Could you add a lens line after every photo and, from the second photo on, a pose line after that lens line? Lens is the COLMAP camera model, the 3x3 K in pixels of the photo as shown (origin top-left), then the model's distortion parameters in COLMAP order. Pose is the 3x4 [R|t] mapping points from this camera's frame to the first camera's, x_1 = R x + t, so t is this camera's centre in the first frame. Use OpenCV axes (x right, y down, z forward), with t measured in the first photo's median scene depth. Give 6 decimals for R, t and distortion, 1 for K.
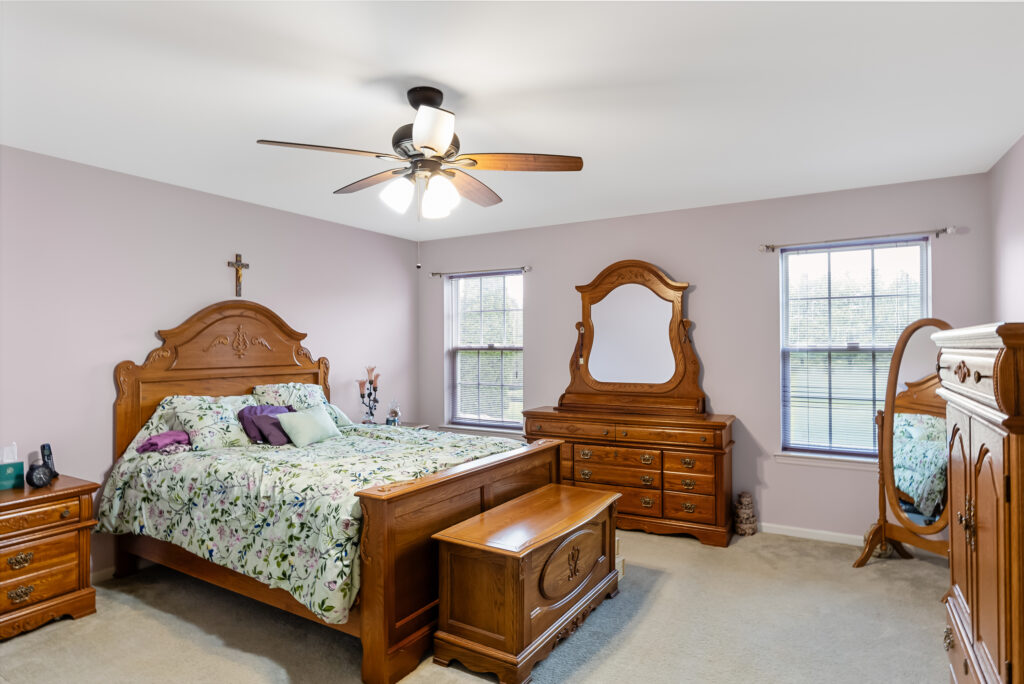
lens RADIAL K [[569.7, 0, 511.2], [0, 569.7, 344.5], [0, 0, 1]] dist [-0.012113, -0.002359]
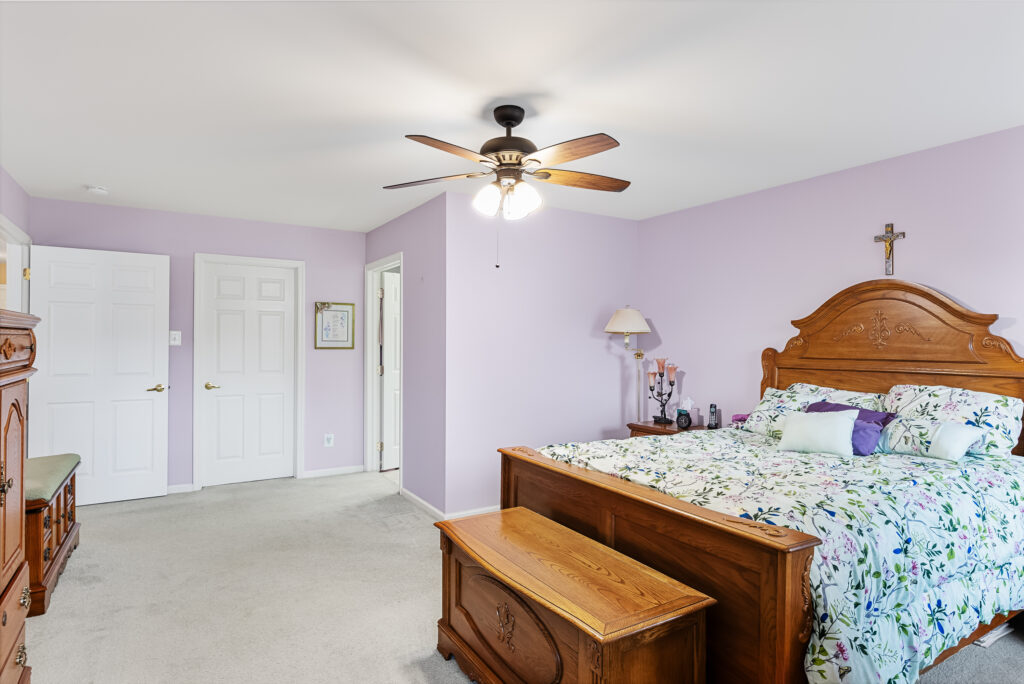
lens RADIAL K [[540.2, 0, 509.7], [0, 540.2, 338.3], [0, 0, 1]] dist [-0.001828, -0.000255]
pose [[-0.440520, -0.000039, -0.897743, 0.518045], [0.002429, 0.999996, -0.001236, 0.008635], [0.897739, -0.002725, -0.440519, 0.935151]]
